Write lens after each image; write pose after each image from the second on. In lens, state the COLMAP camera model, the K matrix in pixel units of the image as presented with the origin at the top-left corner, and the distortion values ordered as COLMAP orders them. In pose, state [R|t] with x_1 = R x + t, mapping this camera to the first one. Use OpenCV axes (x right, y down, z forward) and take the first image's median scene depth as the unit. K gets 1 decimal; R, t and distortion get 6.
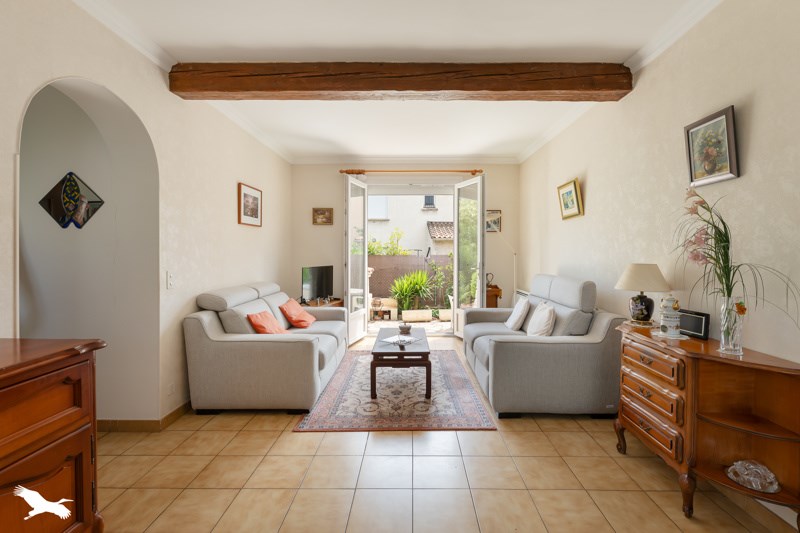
lens RADIAL K [[347.8, 0, 411.7], [0, 347.8, 254.0], [0, 0, 1]] dist [-0.001444, 0.000052]
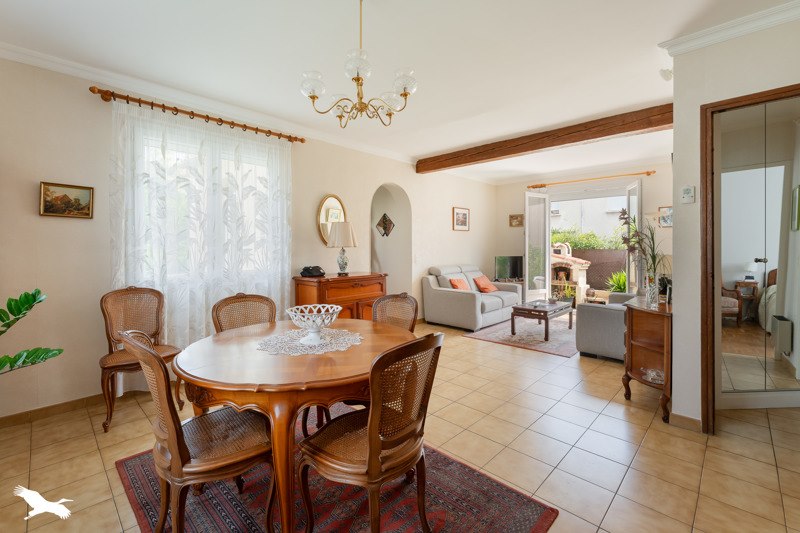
lens RADIAL K [[347.8, 0, 396.8], [0, 347.8, 249.5], [0, 0, 1]] dist [-0.001444, 0.000052]
pose [[0.715802, 0.006838, -0.698270, 0.653247], [-0.004245, 0.999976, 0.005442, 0.003444], [0.698291, -0.000932, 0.715814, -0.574195]]
